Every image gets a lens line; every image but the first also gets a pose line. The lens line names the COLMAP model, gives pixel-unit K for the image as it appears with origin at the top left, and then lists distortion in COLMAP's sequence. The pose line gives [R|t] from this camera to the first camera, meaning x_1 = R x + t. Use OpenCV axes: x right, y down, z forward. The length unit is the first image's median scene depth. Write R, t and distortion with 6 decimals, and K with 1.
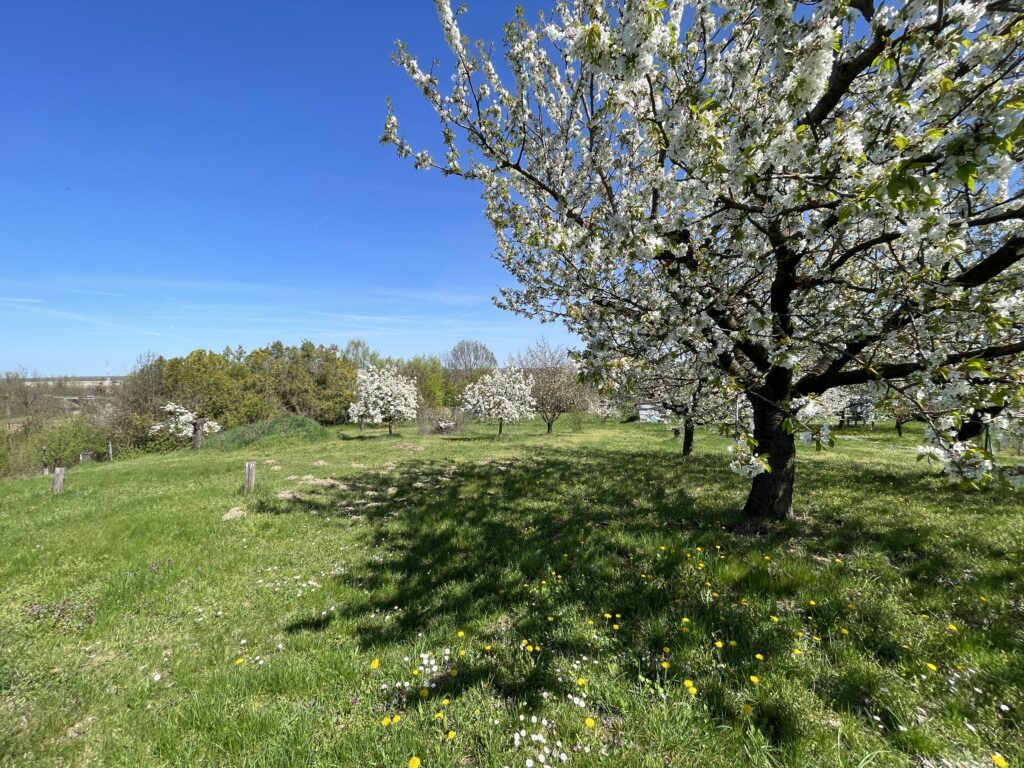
lens RADIAL K [[414.2, 0, 510.6], [0, 414.2, 385.5], [0, 0, 1]] dist [0.000852, -0.000446]
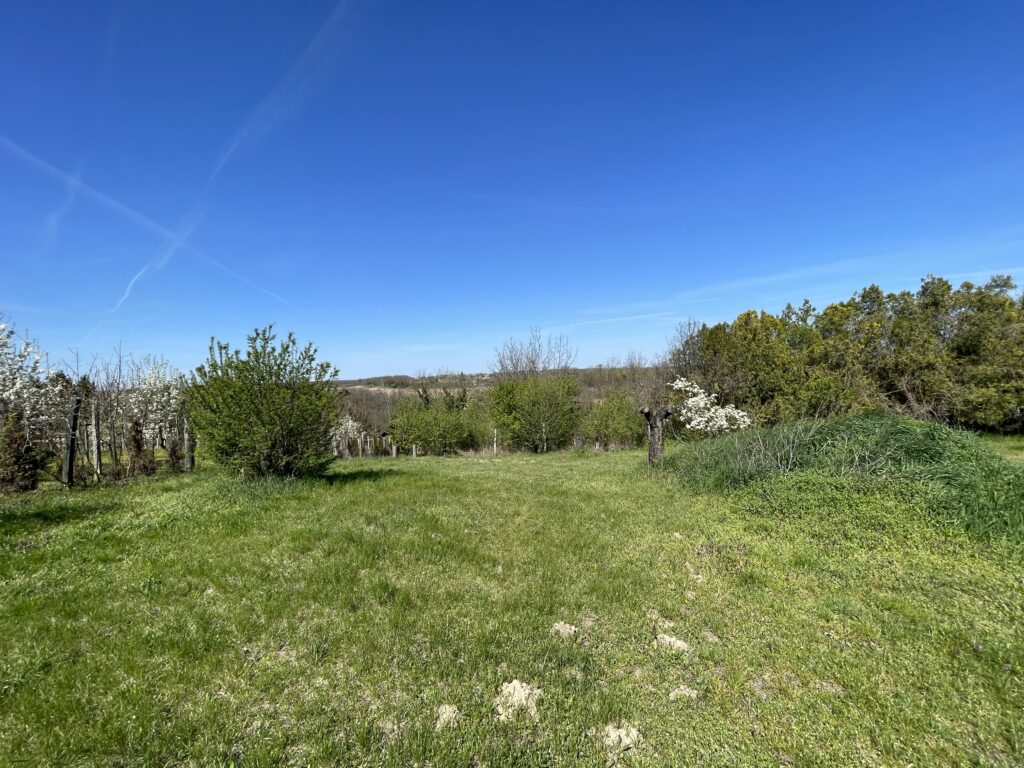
lens RADIAL K [[414.2, 0, 508.0], [0, 414.2, 380.0], [0, 0, 1]] dist [0.000852, -0.000446]
pose [[0.317538, 0.015069, -0.948126, -0.162775], [0.005963, 0.999822, 0.017888, 0.019182], [0.948227, -0.011334, 0.317391, 0.318619]]
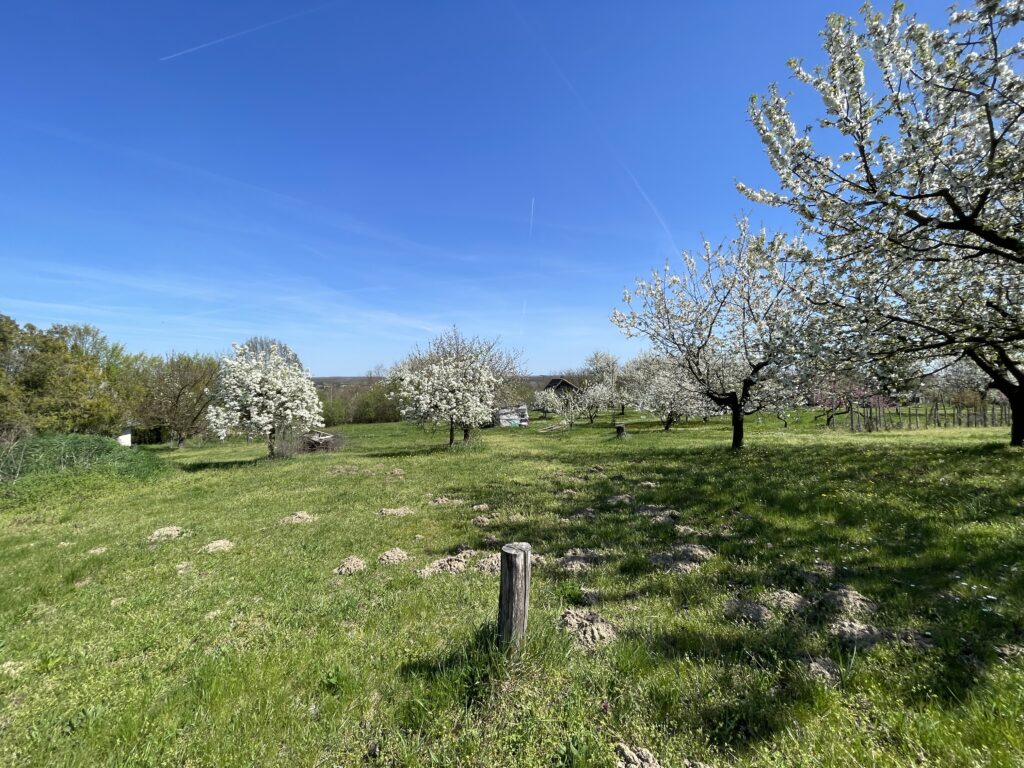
lens RADIAL K [[414.2, 0, 511.6], [0, 414.2, 387.9], [0, 0, 1]] dist [0.000852, -0.000446]
pose [[0.878624, 0.000048, 0.477515, -0.150358], [0.008838, 0.999827, -0.016362, 0.015387], [-0.477433, 0.018596, 0.878471, 0.146628]]
